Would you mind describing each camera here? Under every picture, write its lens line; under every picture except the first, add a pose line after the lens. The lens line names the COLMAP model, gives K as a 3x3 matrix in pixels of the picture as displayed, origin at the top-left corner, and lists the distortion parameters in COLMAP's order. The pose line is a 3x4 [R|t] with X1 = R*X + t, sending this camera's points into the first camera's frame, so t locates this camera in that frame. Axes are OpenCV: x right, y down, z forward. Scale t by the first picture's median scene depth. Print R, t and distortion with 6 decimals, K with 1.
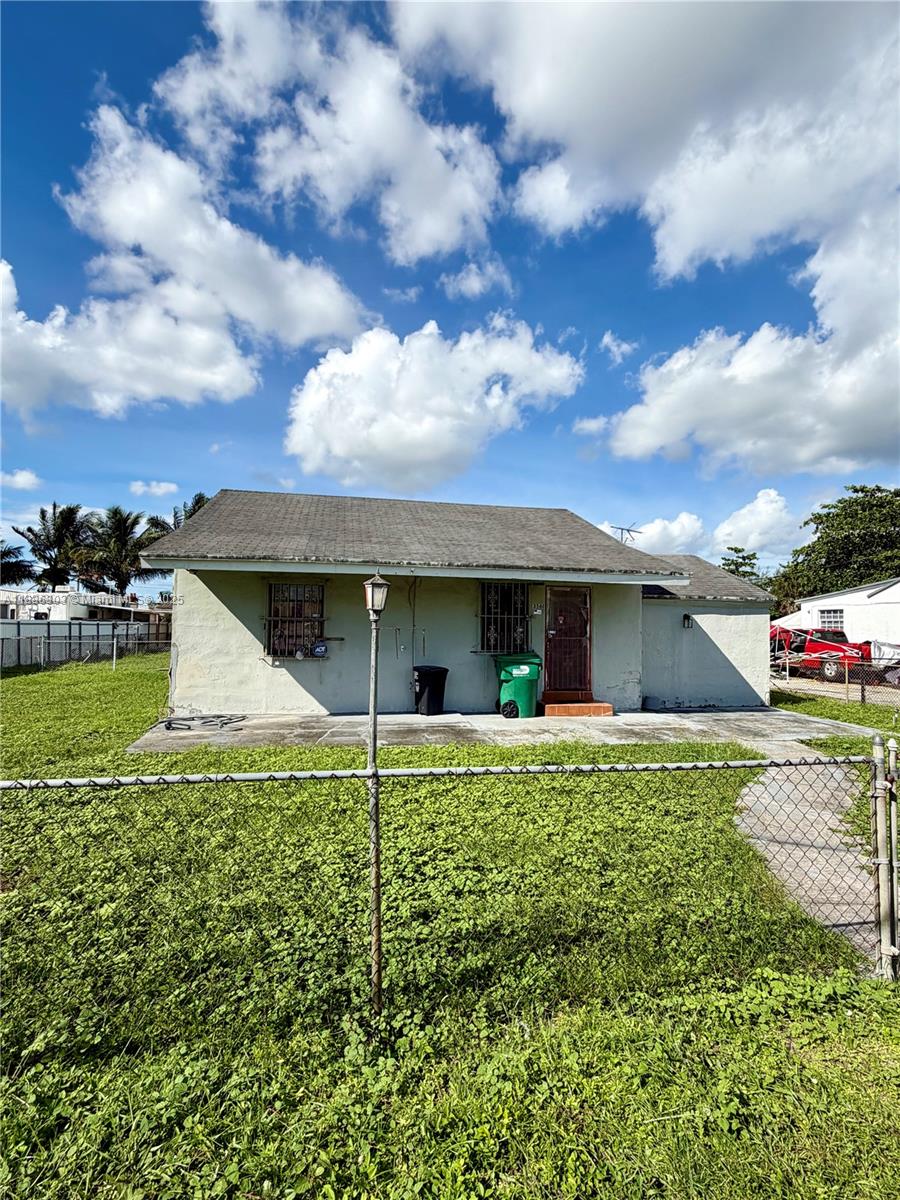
lens RADIAL K [[584.5, 0, 449.4], [0, 584.5, 607.3], [0, 0, 1]] dist [0.002180, 0.000417]
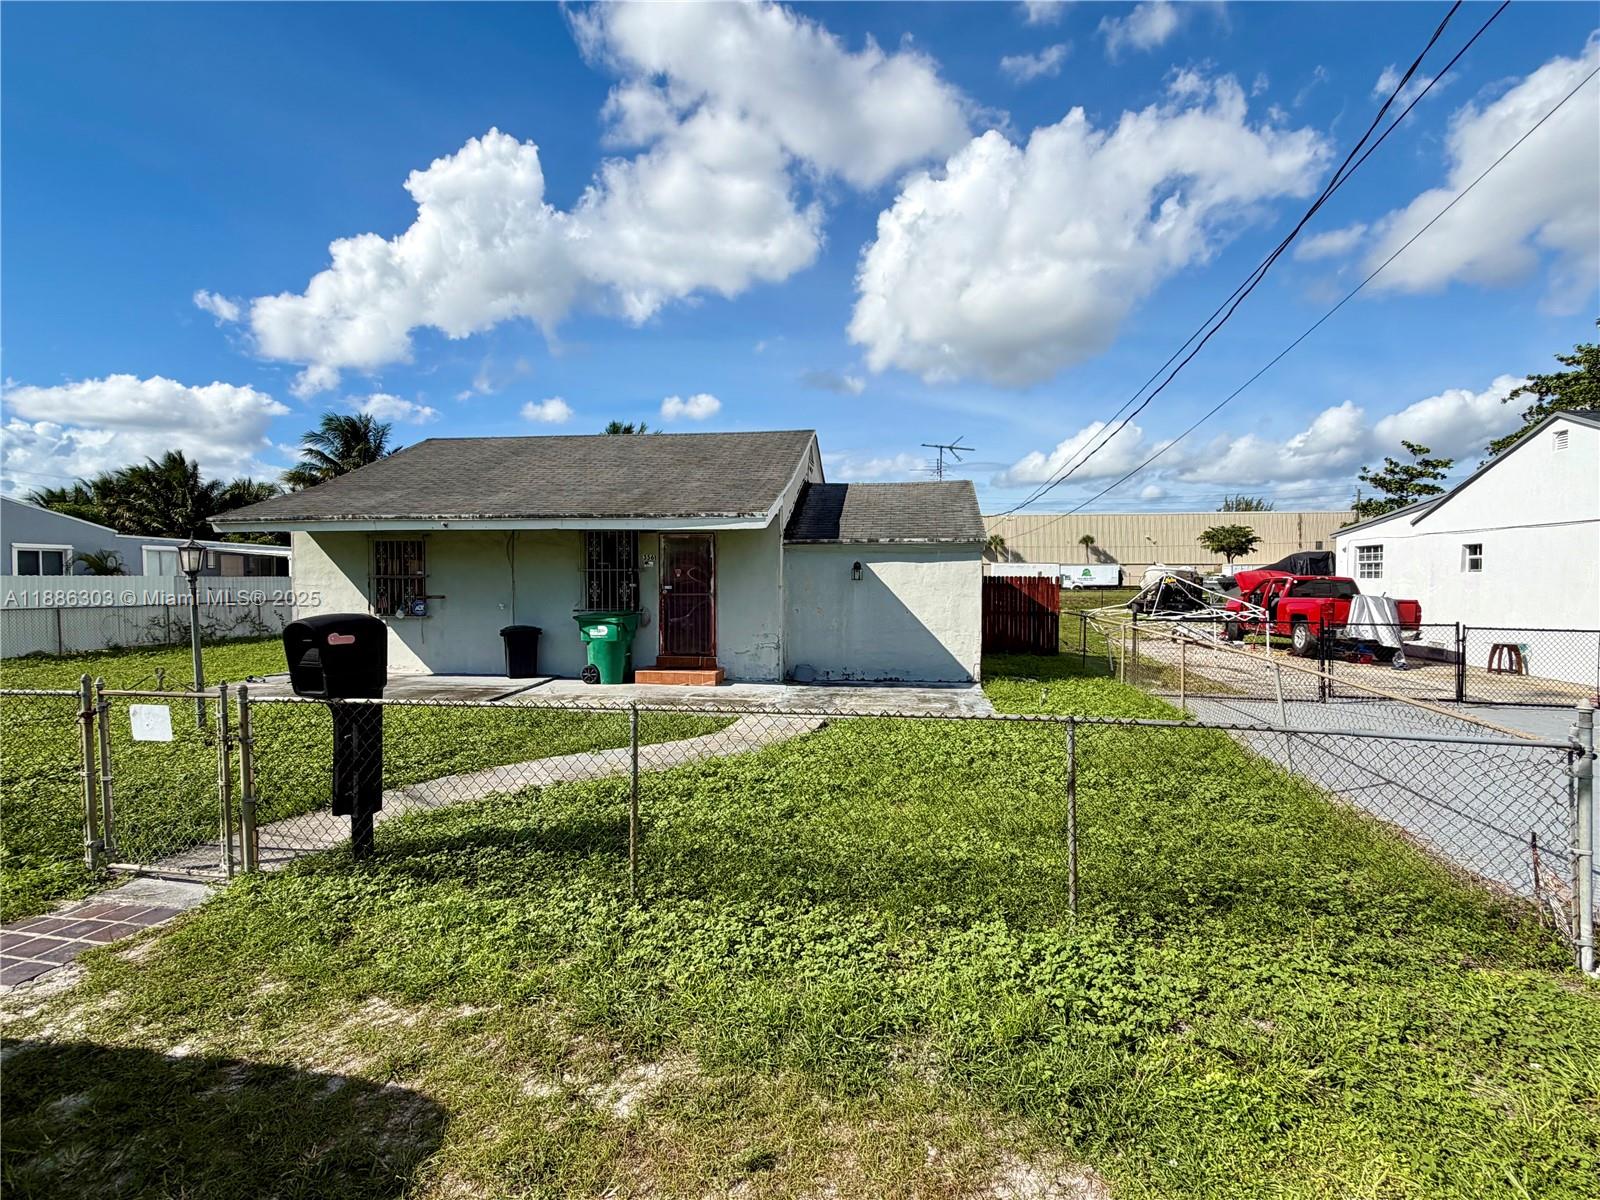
lens RADIAL K [[779.4, 0, 799.5], [0, 779.4, 617.1], [0, 0, 1]] dist [0.002180, 0.000417]
pose [[0.947625, 0.002556, -0.319375, 0.721067], [0.023559, 0.996685, 0.077877, 0.001561], [0.318515, -0.081323, 0.944423, -0.016832]]
